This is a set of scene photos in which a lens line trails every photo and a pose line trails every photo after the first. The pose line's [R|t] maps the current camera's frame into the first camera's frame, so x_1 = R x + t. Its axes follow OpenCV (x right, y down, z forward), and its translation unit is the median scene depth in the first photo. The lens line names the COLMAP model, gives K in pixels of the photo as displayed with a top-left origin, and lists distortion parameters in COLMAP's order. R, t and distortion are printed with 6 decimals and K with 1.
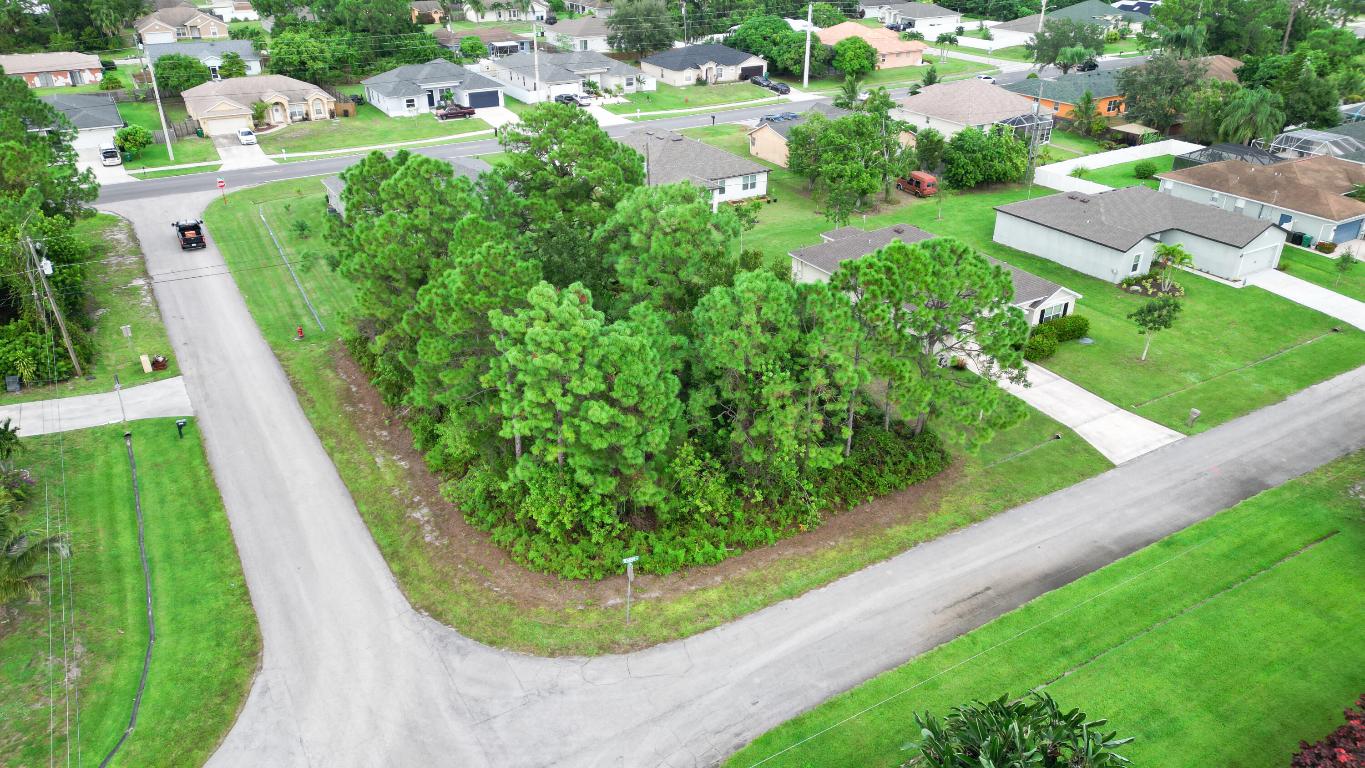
lens RADIAL K [[949.2, 0, 681.5], [0, 949.2, 382.6], [0, 0, 1]] dist [0.074948, -0.074833]
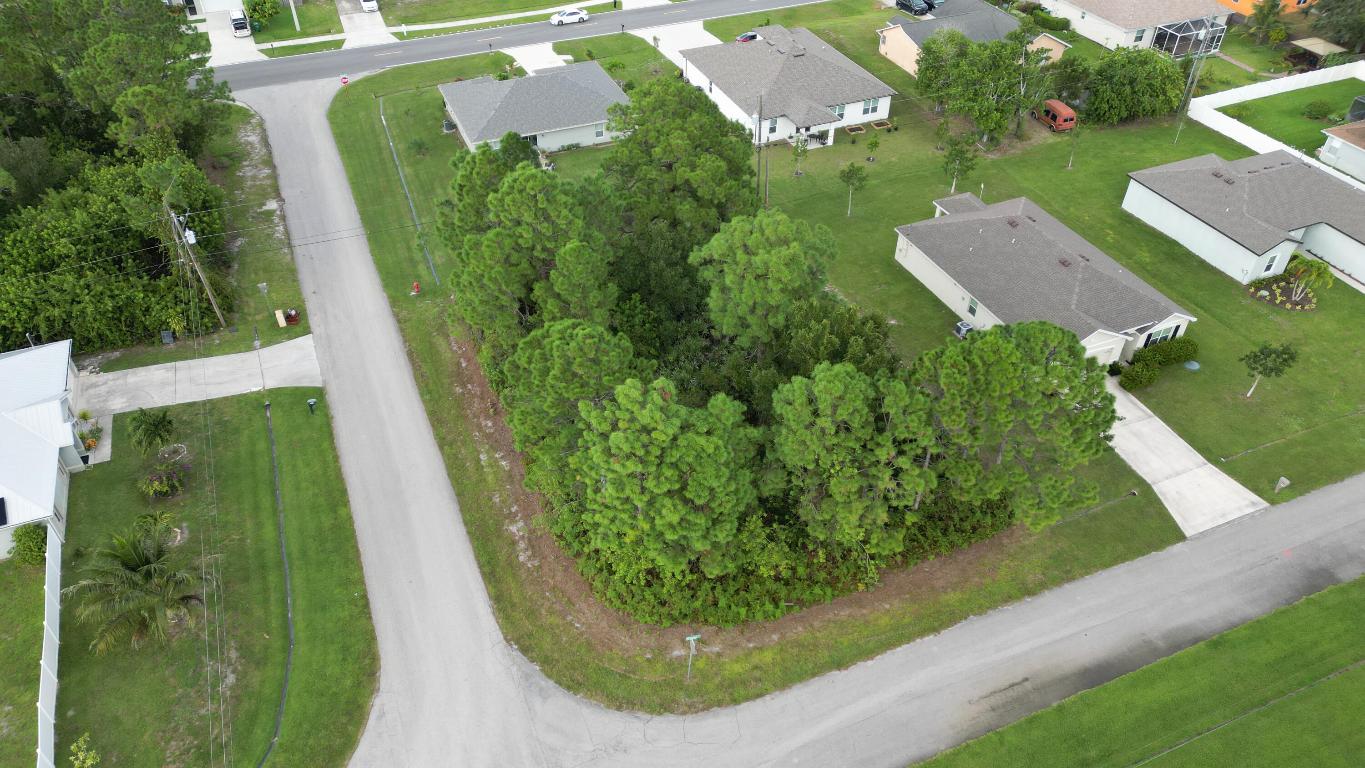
lens RADIAL K [[949.2, 0, 681.8], [0, 949.2, 380.4], [0, 0, 1]] dist [0.074948, -0.074833]
pose [[0.990361, 0.089145, -0.106007, 0.016620], [-0.063369, 0.972175, 0.225523, -0.238166], [0.123161, -0.216632, 0.968453, -0.011546]]
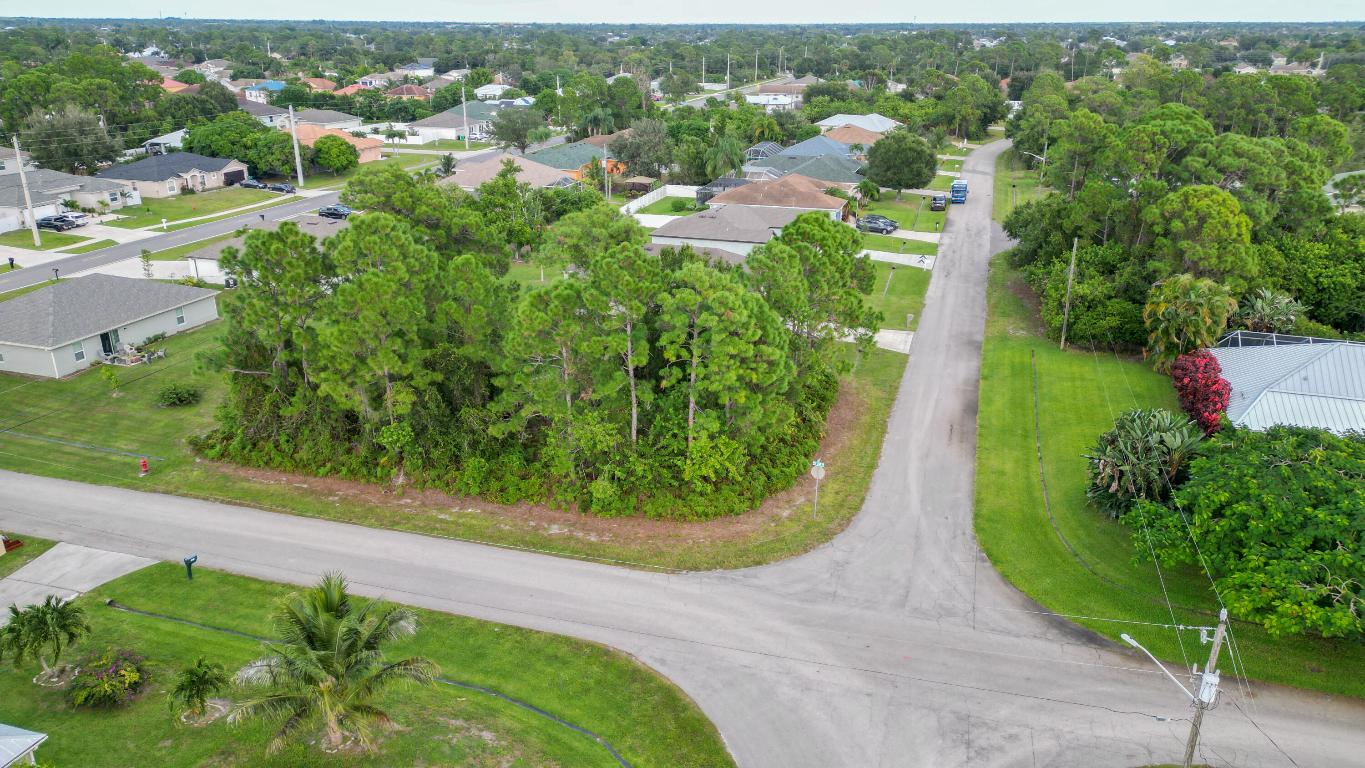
lens RADIAL K [[949.2, 0, 681.3], [0, 949.2, 381.9], [0, 0, 1]] dist [0.074948, -0.074833]
pose [[0.746723, -0.233651, 0.622745, -0.628664], [0.303349, 0.952859, -0.006232, 0.027007], [-0.591932, 0.193562, 0.782400, 0.072977]]
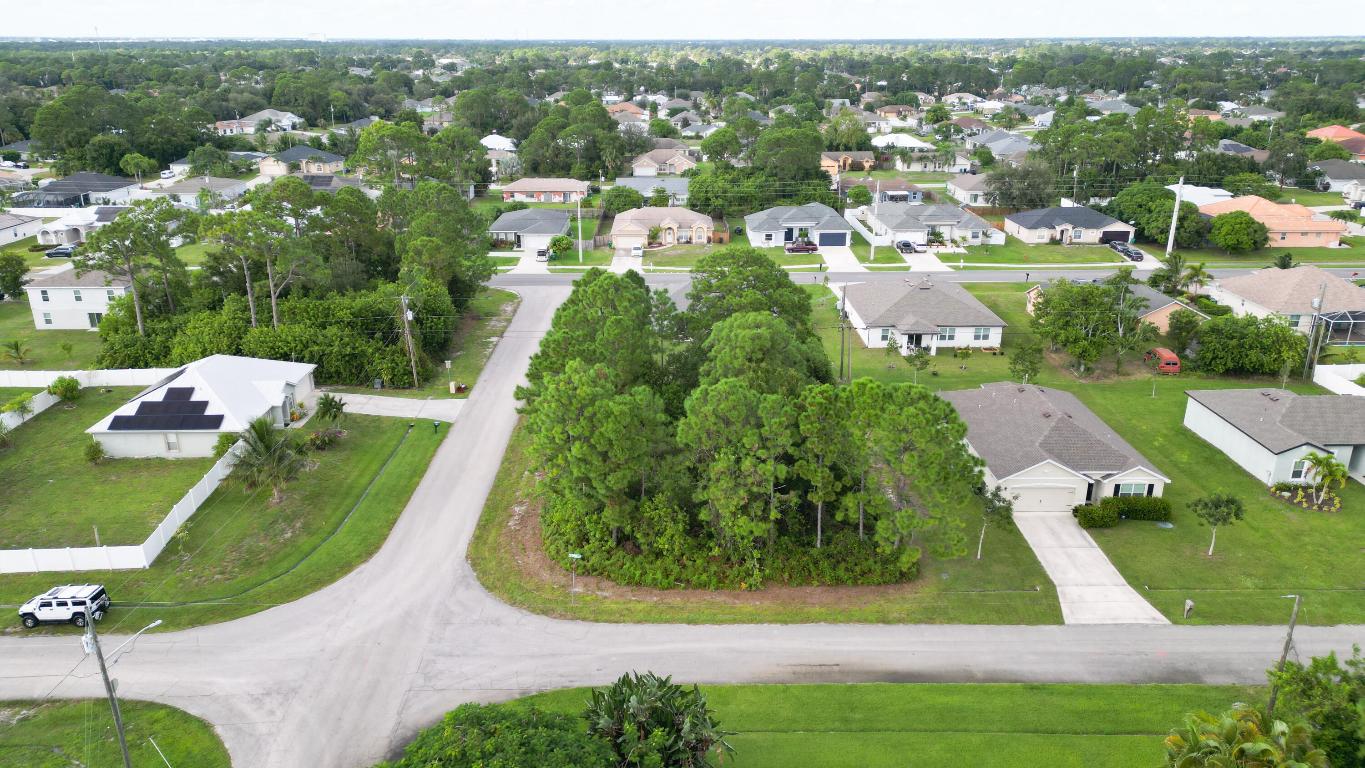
lens RADIAL K [[949.2, 0, 681.8], [0, 949.2, 382.9], [0, 0, 1]] dist [0.074948, -0.074833]
pose [[0.865215, 0.166701, -0.472879, 0.480744], [-0.227302, 0.971041, -0.073574, 0.001476], [0.446920, 0.171143, 0.878051, -0.153994]]
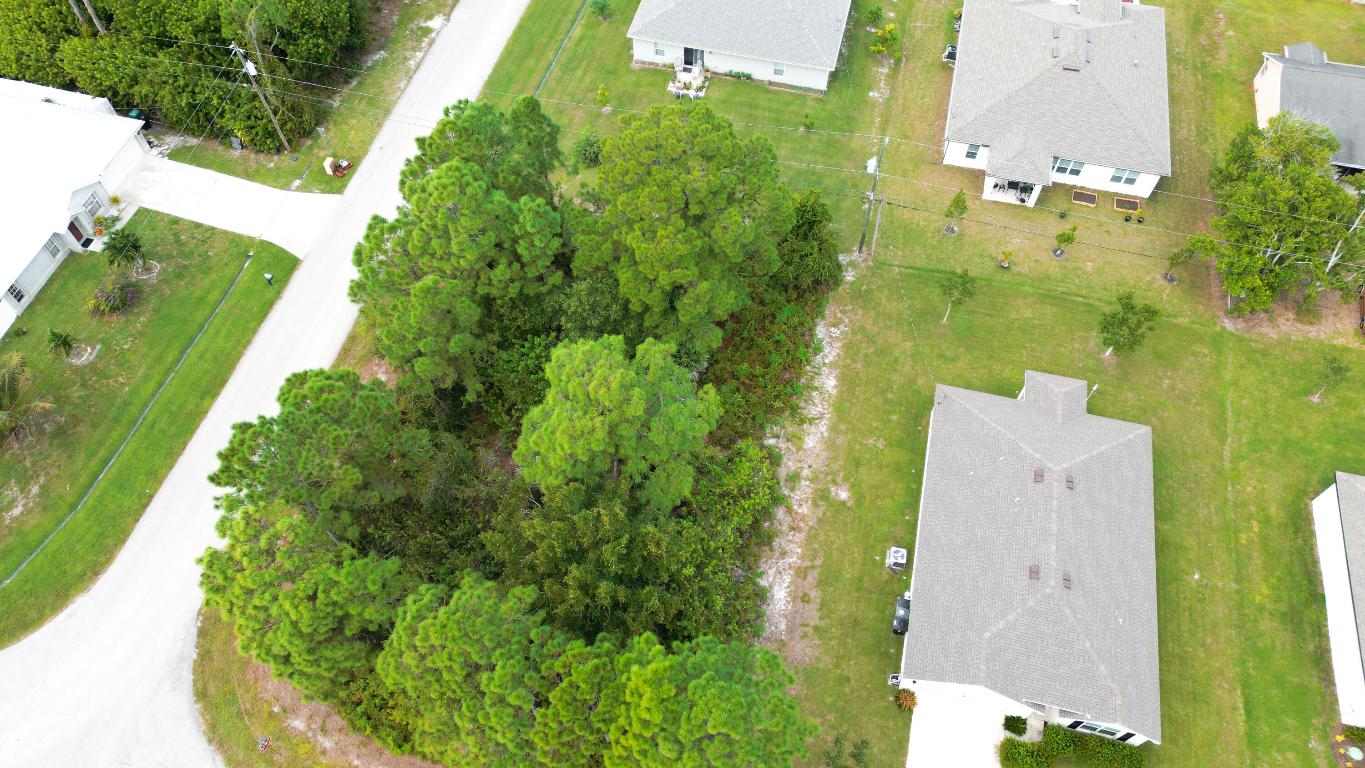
lens RADIAL K [[949.2, 0, 681.3], [0, 949.2, 380.3], [0, 0, 1]] dist [0.074948, -0.074833]
pose [[0.710108, 0.588467, -0.386591, 0.321059], [-0.327057, 0.761916, 0.559032, -0.614461], [0.623522, -0.270536, 0.733505, 0.397269]]
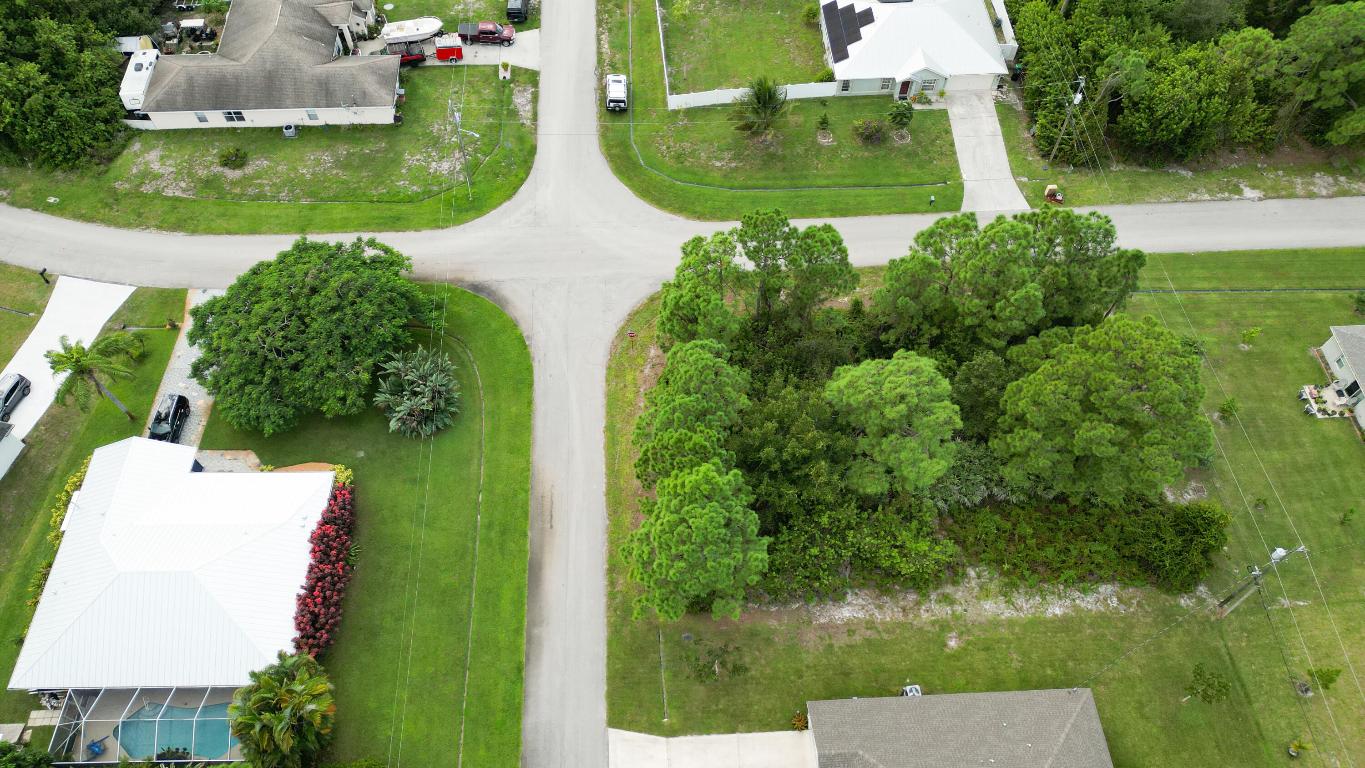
lens RADIAL K [[949.2, 0, 677.4], [0, 949.2, 381.7], [0, 0, 1]] dist [0.074948, -0.074833]
pose [[-0.465126, 0.745615, -0.477197, 0.578804], [-0.412832, 0.294152, 0.862000, -0.949676], [0.783088, 0.597941, 0.170996, 0.542667]]
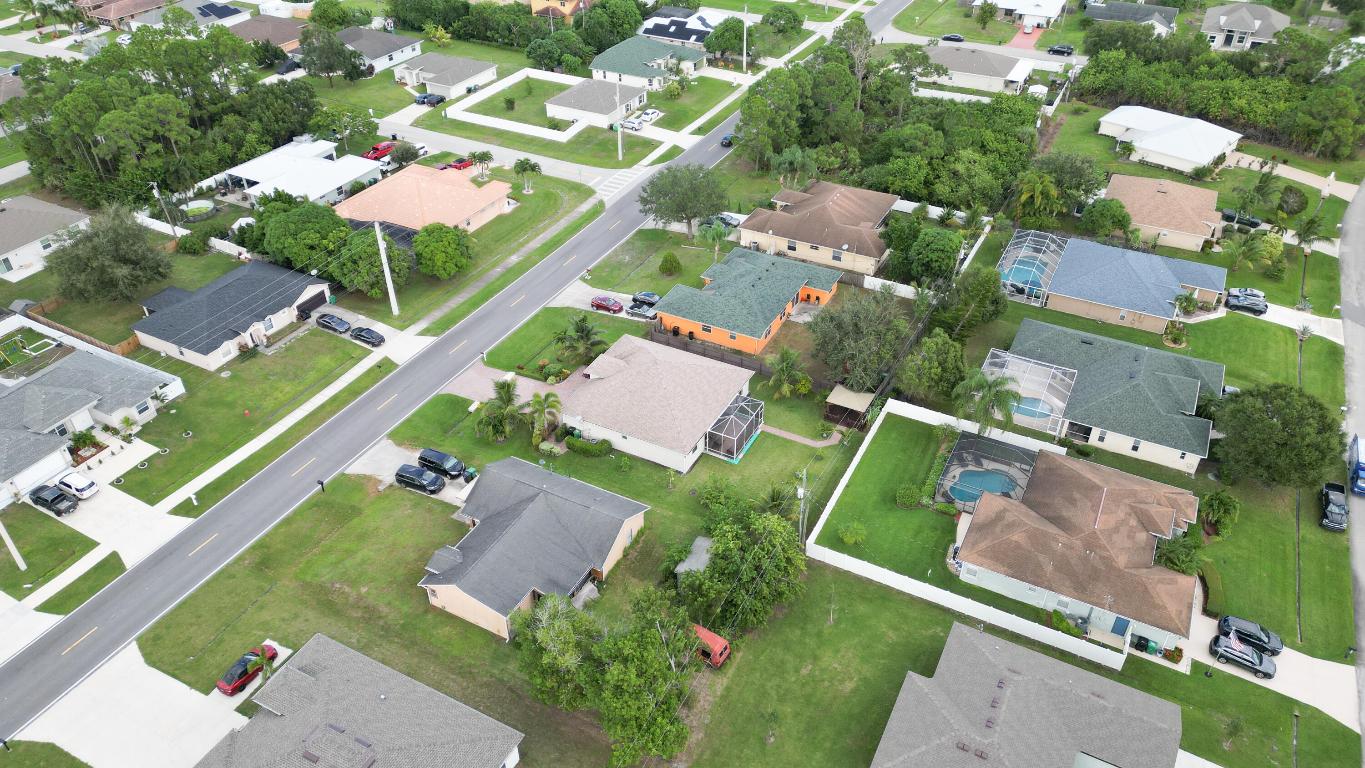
lens RADIAL K [[949.2, 0, 682.2], [0, 949.2, 386.8], [0, 0, 1]] dist [0.074948, -0.074833]
pose [[0.854293, -0.311356, 0.416223, -0.021427], [0.244592, 0.947350, 0.206645, -0.915128], [-0.458649, -0.074730, 0.885470, 0.595297]]
